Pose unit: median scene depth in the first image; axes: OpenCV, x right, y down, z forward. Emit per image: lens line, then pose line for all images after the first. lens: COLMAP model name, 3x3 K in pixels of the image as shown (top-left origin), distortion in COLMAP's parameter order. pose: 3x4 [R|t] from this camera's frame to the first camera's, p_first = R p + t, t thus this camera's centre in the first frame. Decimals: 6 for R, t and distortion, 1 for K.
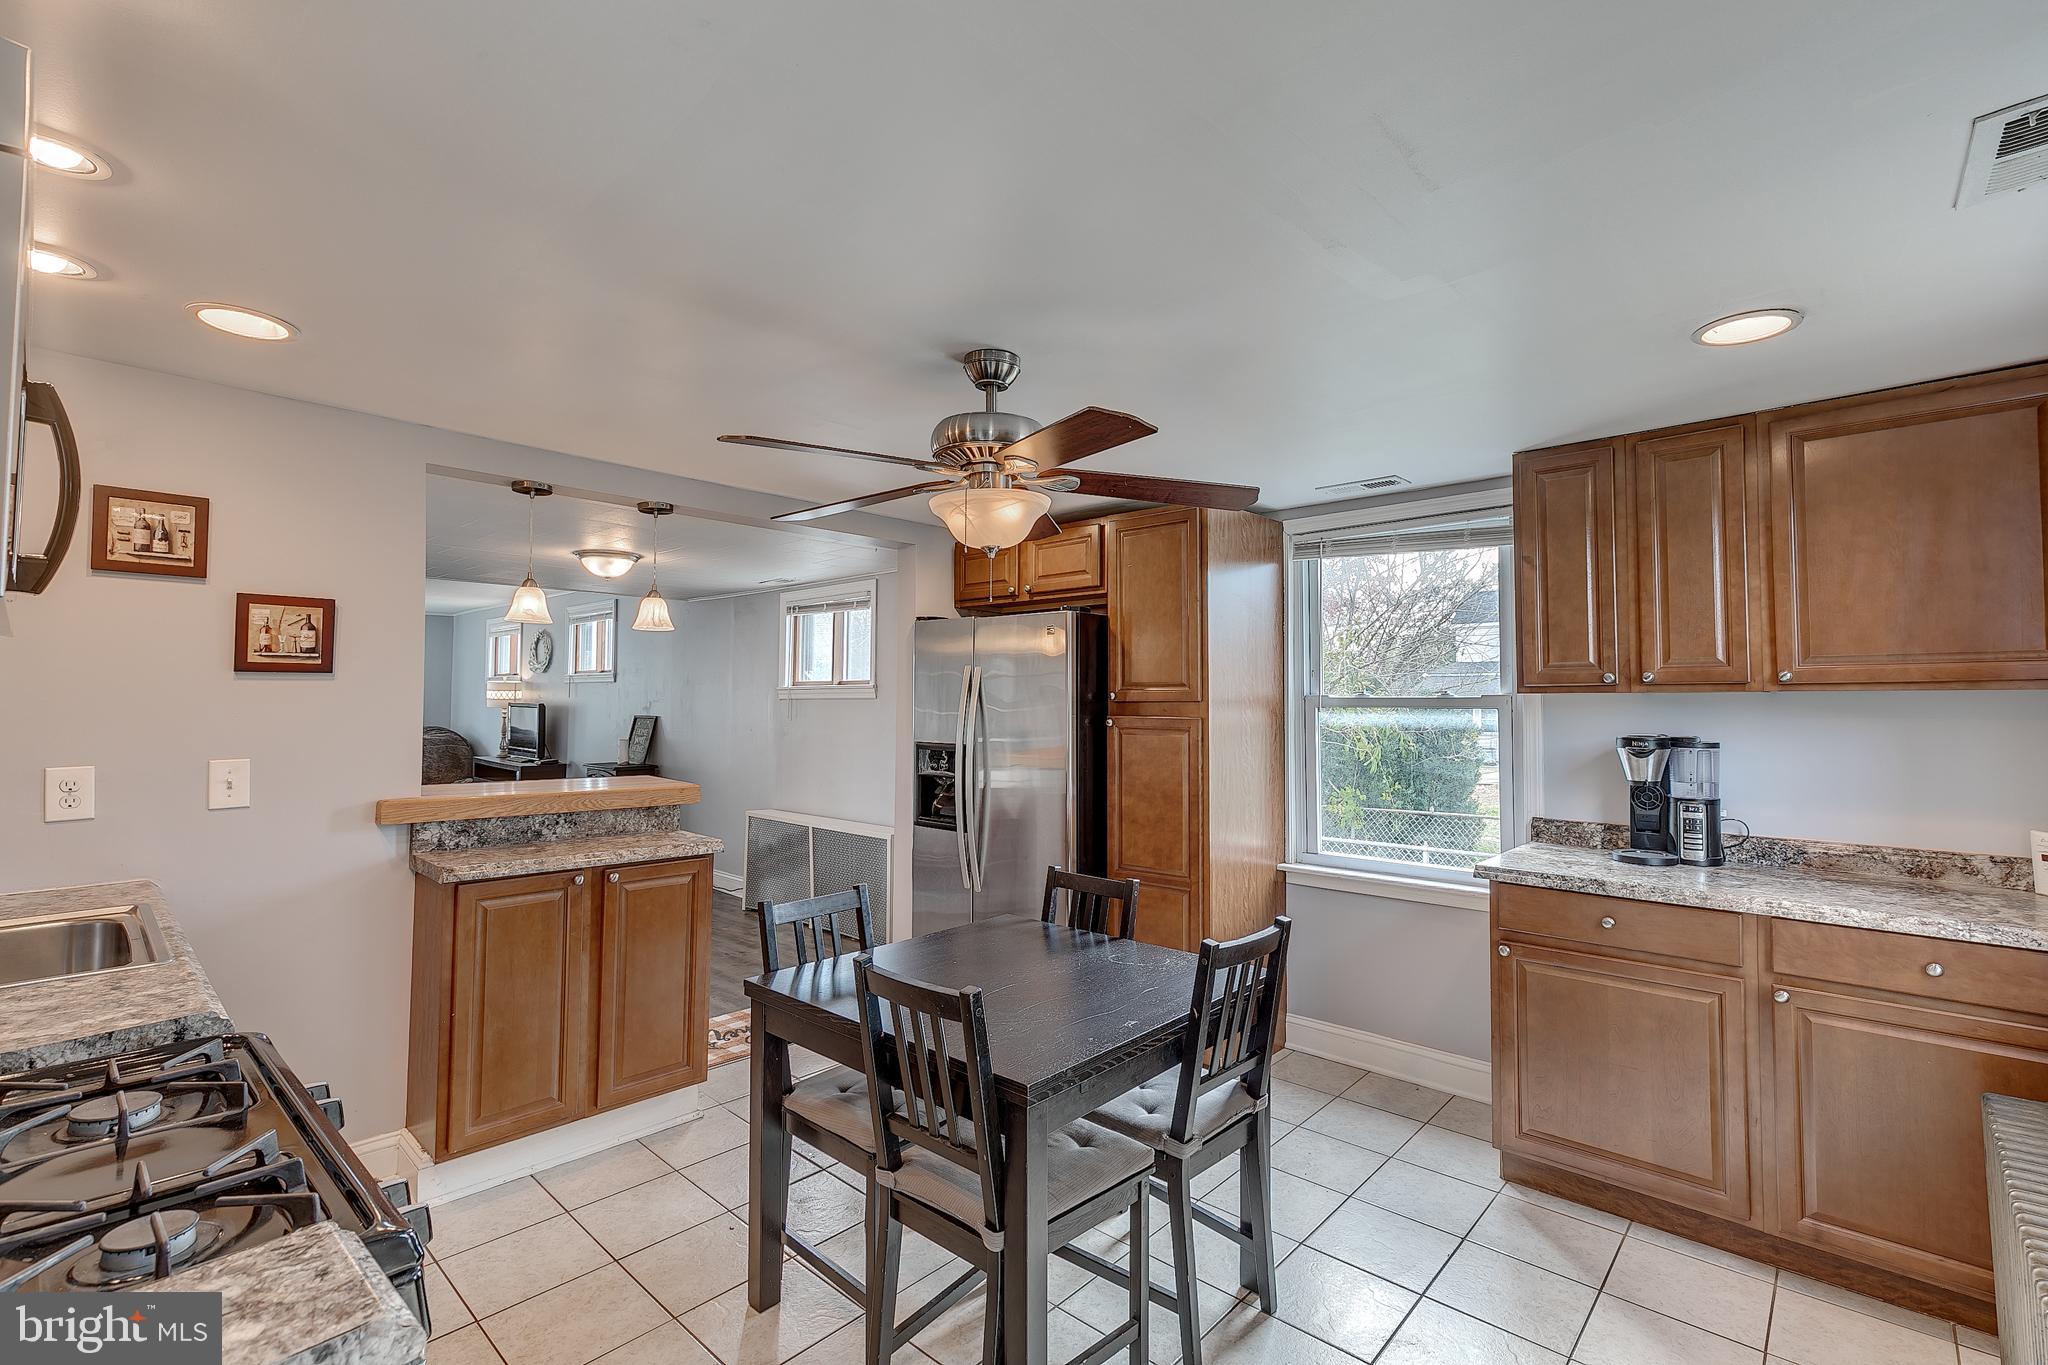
lens RADIAL K [[909.9, 0, 1044.3], [0, 909.9, 674.7], [0, 0, 1]] dist [0.005551, -0.001163]
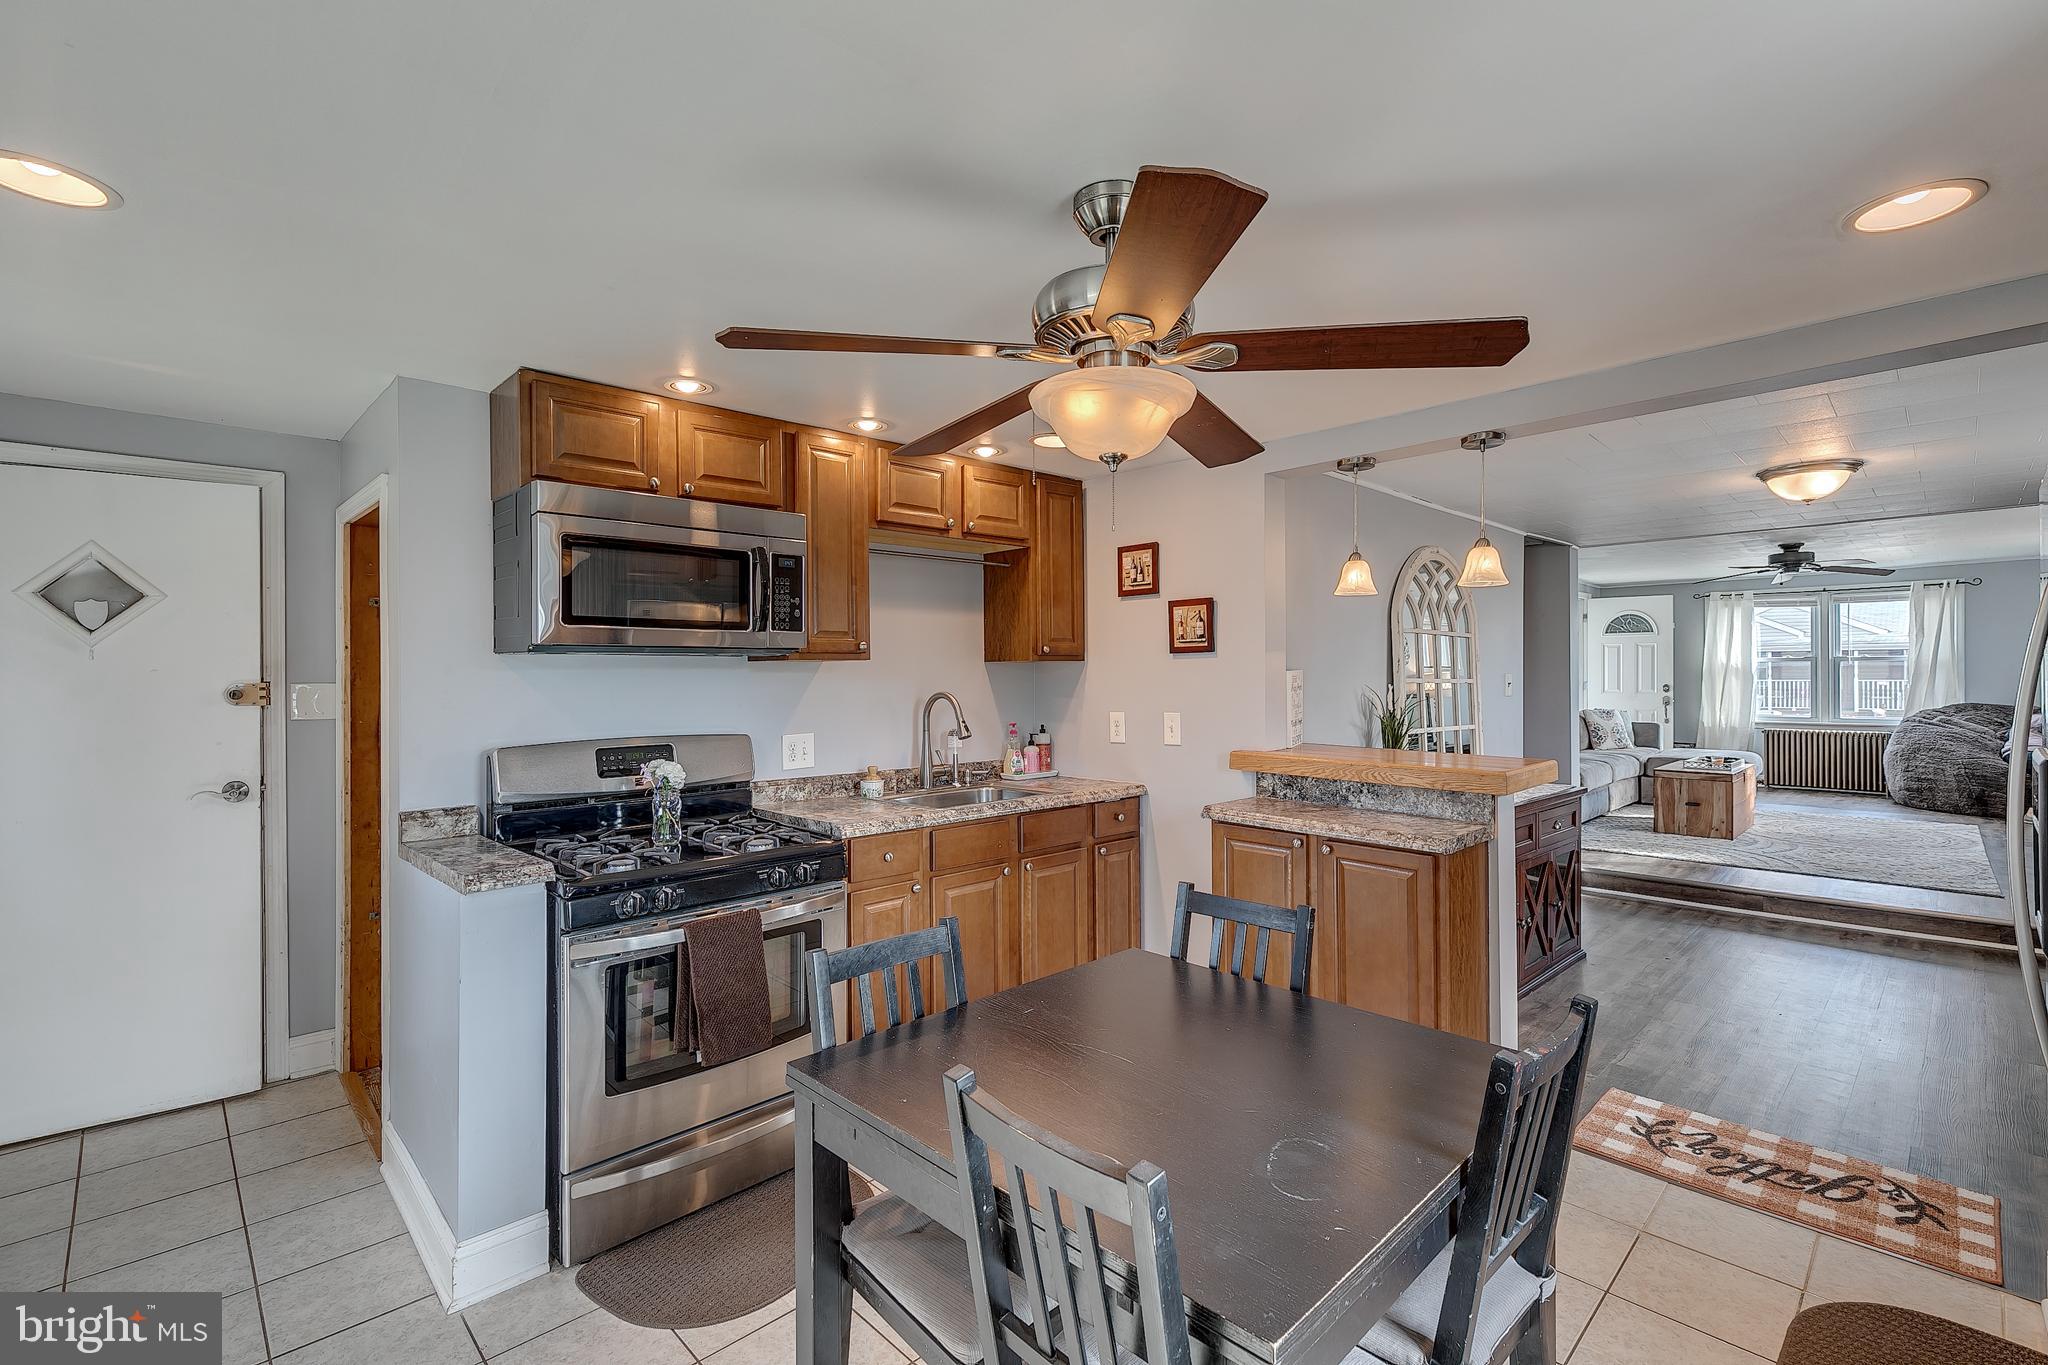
lens RADIAL K [[909.9, 0, 1035.4], [0, 909.9, 677.6], [0, 0, 1]] dist [0.005551, -0.001163]
pose [[-0.067733, -0.004348, -0.997694, 0.581589], [0.036939, 0.999294, -0.006863, 0.035797], [0.997019, -0.037319, -0.067525, 0.837201]]
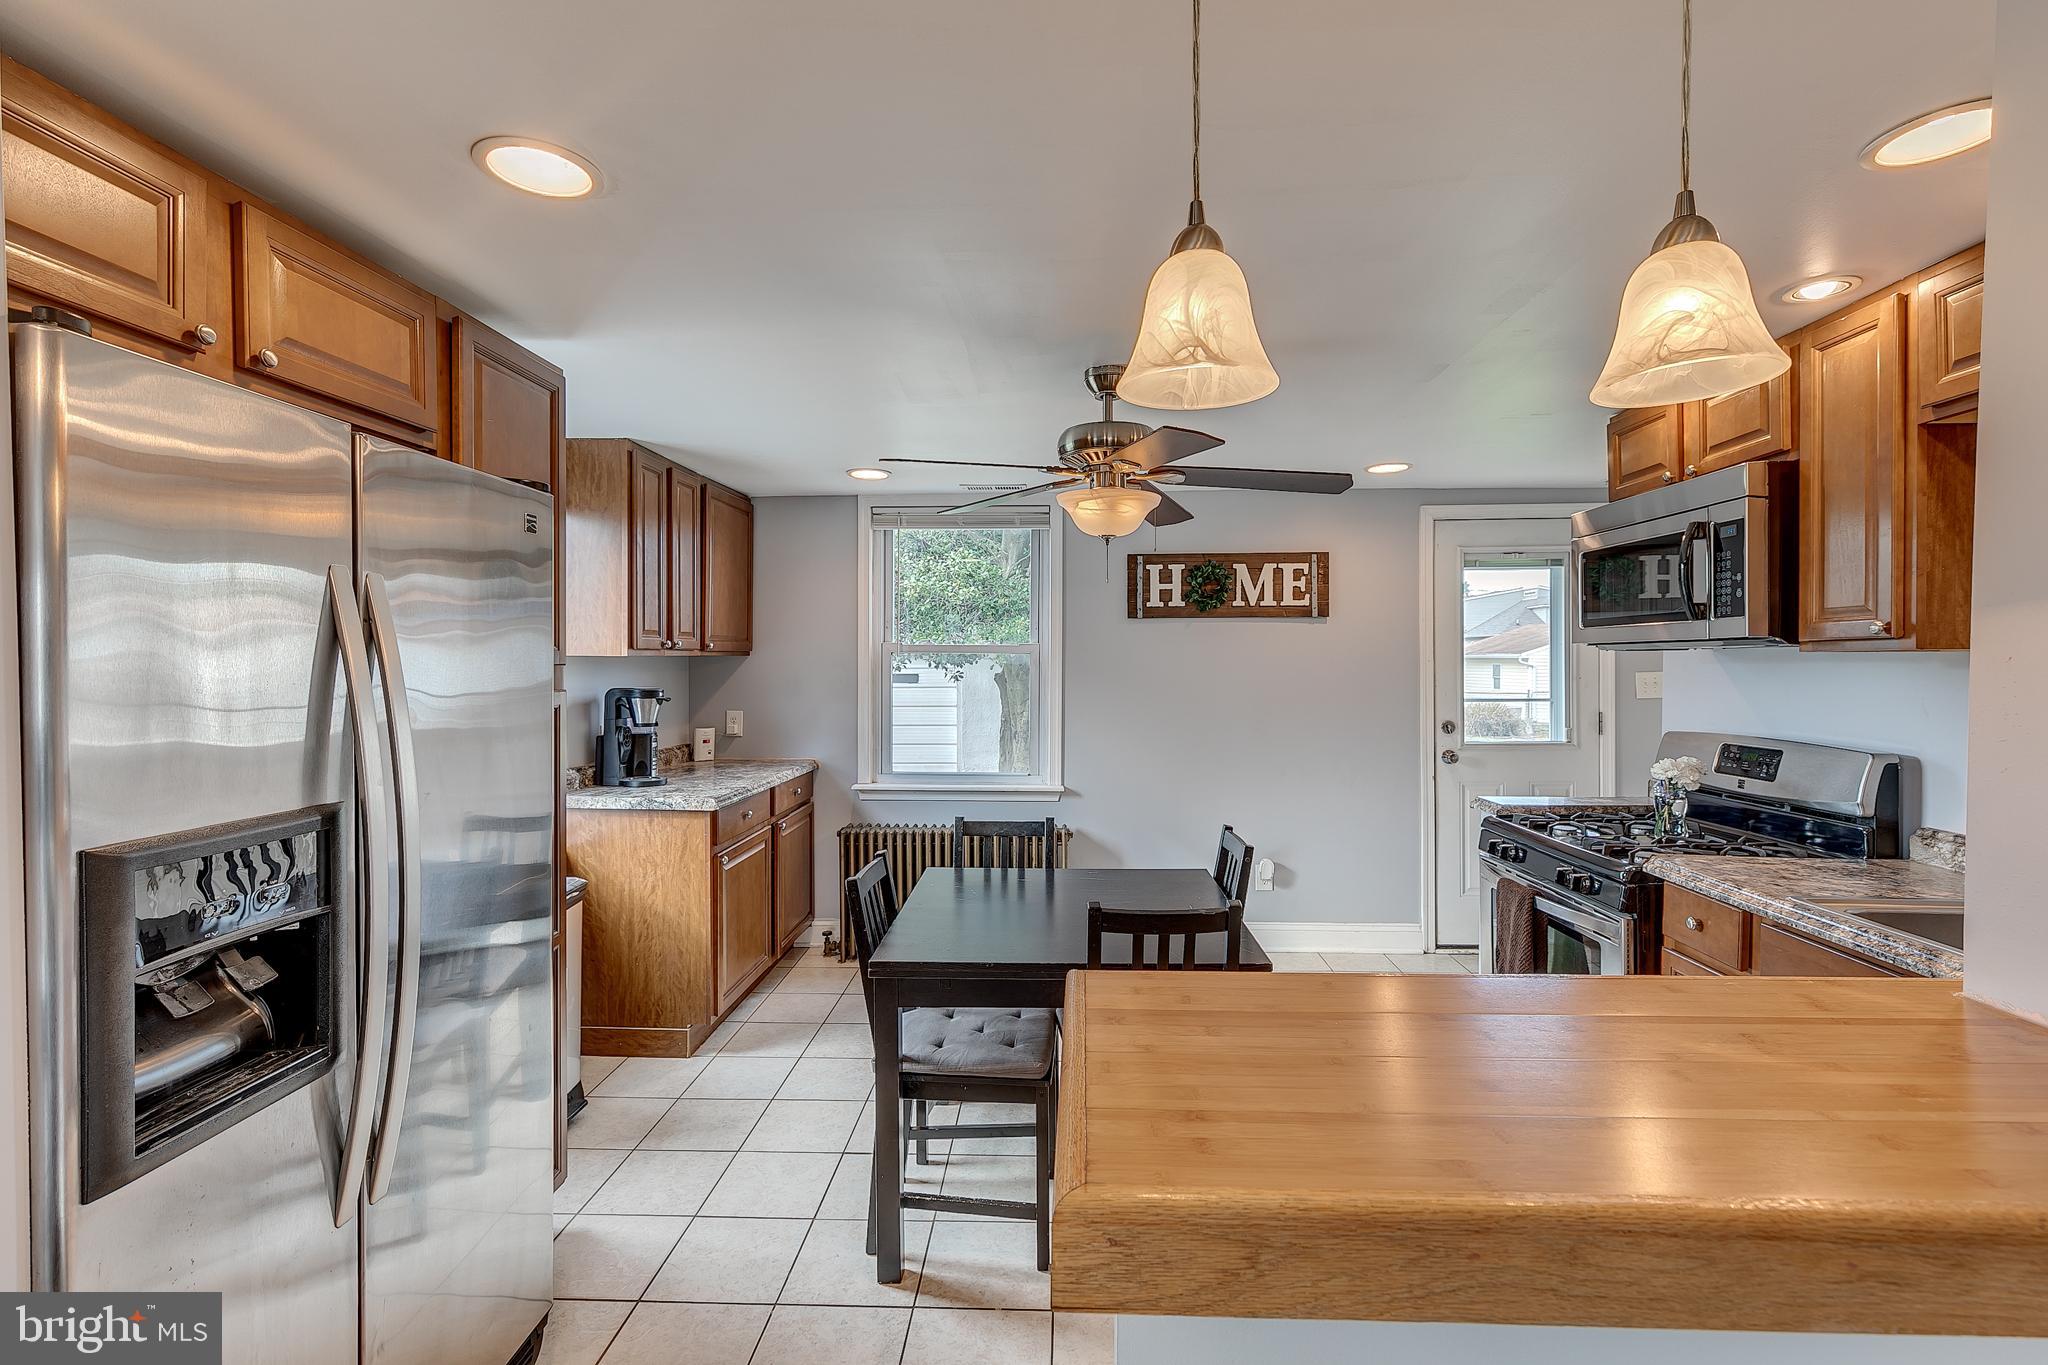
lens RADIAL K [[909.9, 0, 1036.6], [0, 909.9, 676.5], [0, 0, 1]] dist [0.005551, -0.001163]
pose [[-0.643555, -0.020374, 0.765128, -0.765793], [-0.028224, 0.999597, 0.002878, 0.034423], [-0.764879, -0.019743, -0.643871, 1.554368]]
